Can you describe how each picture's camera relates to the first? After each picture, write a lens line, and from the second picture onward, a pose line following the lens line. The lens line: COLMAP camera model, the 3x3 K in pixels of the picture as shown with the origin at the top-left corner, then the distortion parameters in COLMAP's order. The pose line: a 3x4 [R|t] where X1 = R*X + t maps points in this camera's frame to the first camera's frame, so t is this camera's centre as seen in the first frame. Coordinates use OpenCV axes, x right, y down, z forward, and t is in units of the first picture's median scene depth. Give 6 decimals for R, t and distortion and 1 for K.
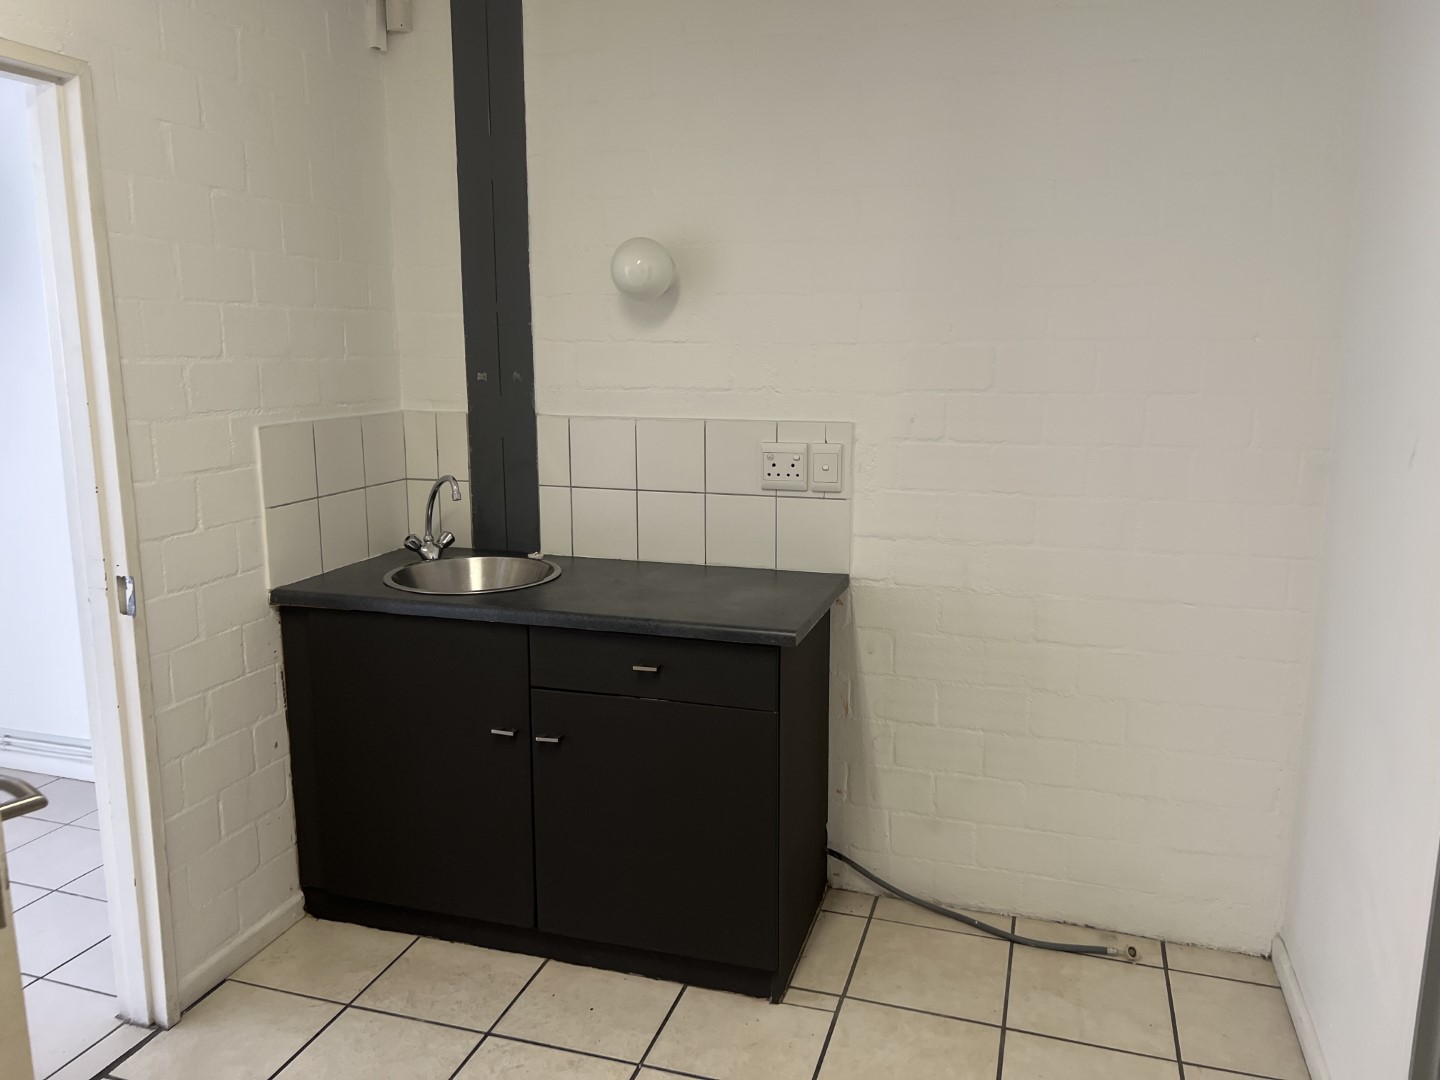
lens RADIAL K [[1081.4, 0, 735.4], [0, 1081.4, 510.8], [0, 0, 1]] dist [0.034707, -0.050042]
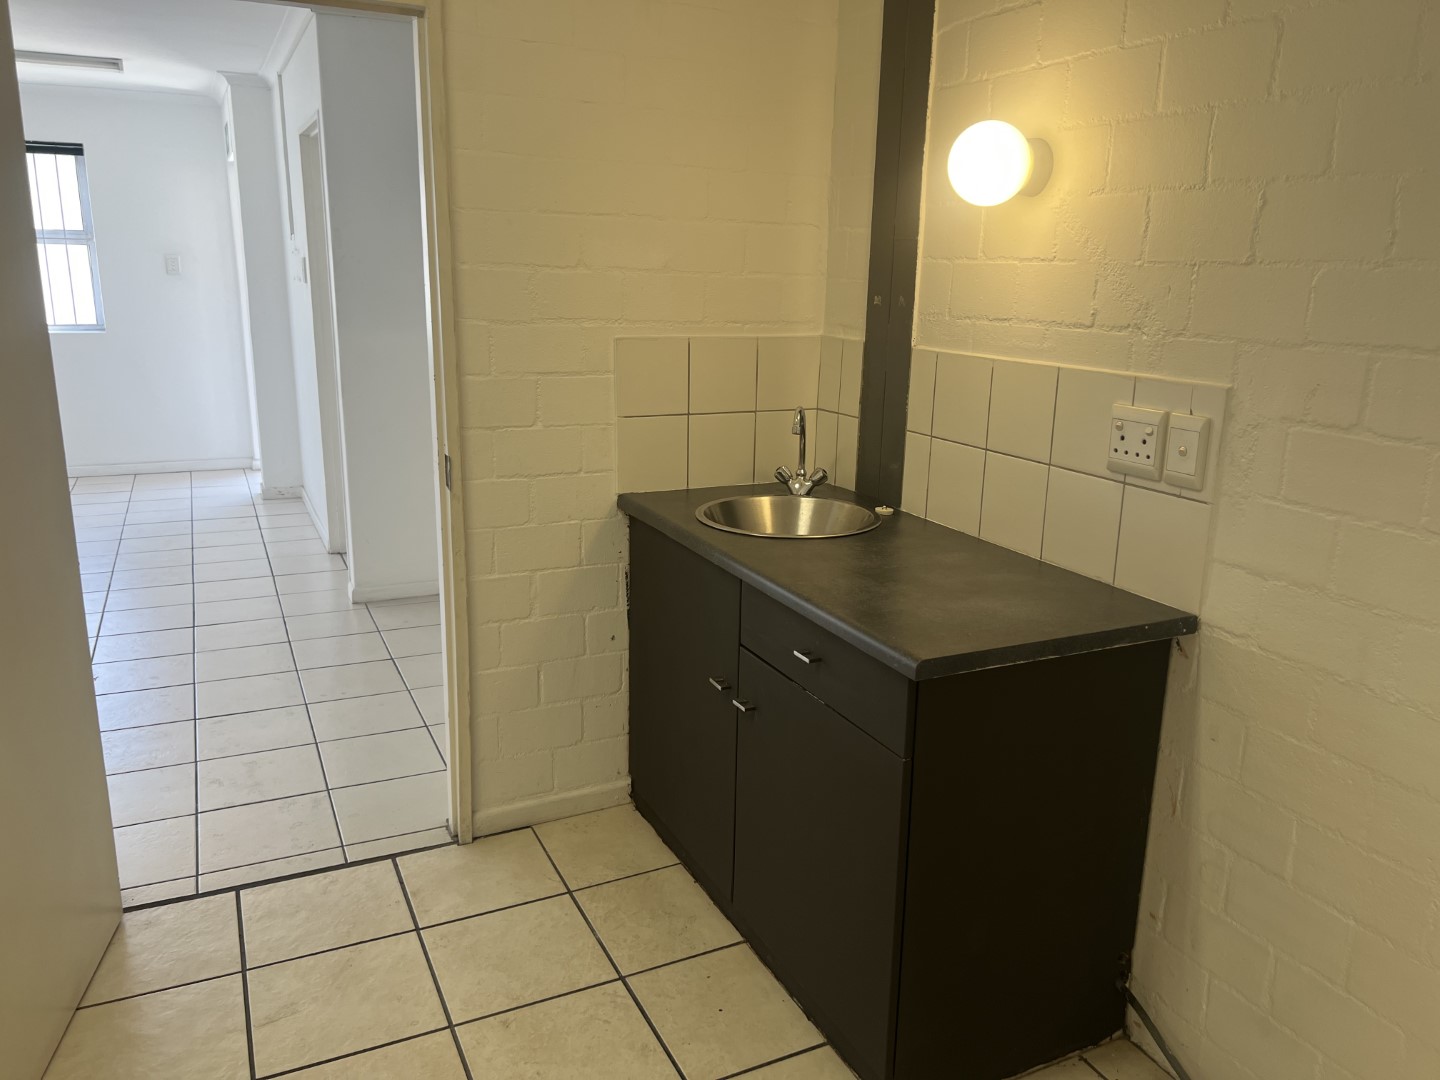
lens RADIAL K [[1081.4, 0, 712.7], [0, 1081.4, 527.7], [0, 0, 1]] dist [0.034707, -0.050042]
pose [[0.682473, 0.185638, -0.706943, 0.368318], [-0.135719, 0.982574, 0.126996, -0.039231], [0.718199, 0.009274, 0.695775, 0.321032]]
